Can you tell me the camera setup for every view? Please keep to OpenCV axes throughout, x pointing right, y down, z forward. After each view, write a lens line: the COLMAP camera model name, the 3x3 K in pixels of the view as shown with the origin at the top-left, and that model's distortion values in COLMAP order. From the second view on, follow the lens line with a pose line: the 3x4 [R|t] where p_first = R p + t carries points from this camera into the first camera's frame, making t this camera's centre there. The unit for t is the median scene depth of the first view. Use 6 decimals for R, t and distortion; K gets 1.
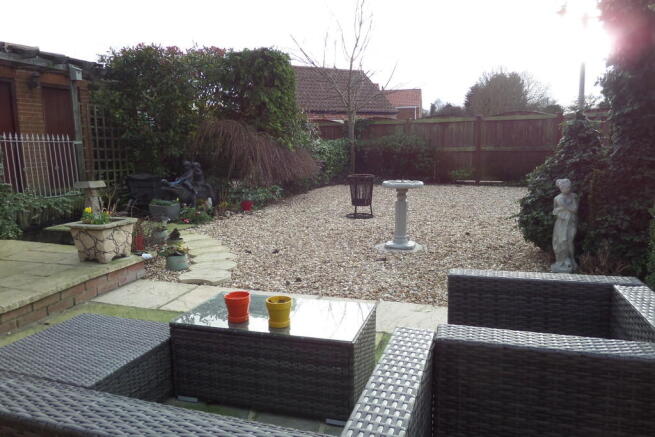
lens RADIAL K [[483.1, 0, 328.1], [0, 483.1, 219.6], [0, 0, 1]] dist [-0.001819, 0.000233]
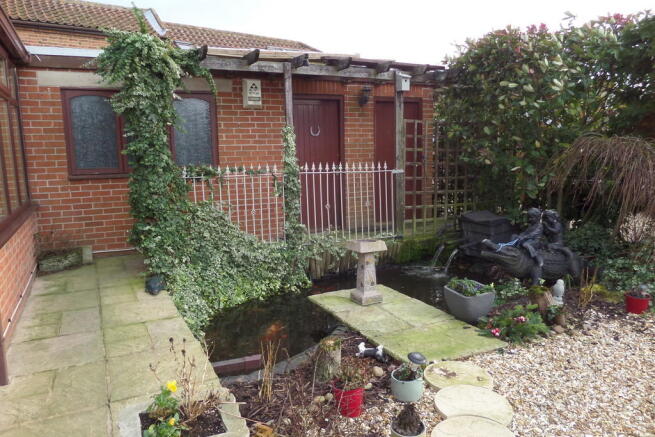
lens RADIAL K [[483.1, 0, 328.6], [0, 483.1, 217.8], [0, 0, 1]] dist [-0.001819, 0.000233]
pose [[0.699001, 0.102203, -0.707780, -0.039445], [-0.104045, 0.993738, 0.040740, -0.106921], [0.707511, 0.045164, 0.705257, 0.382101]]
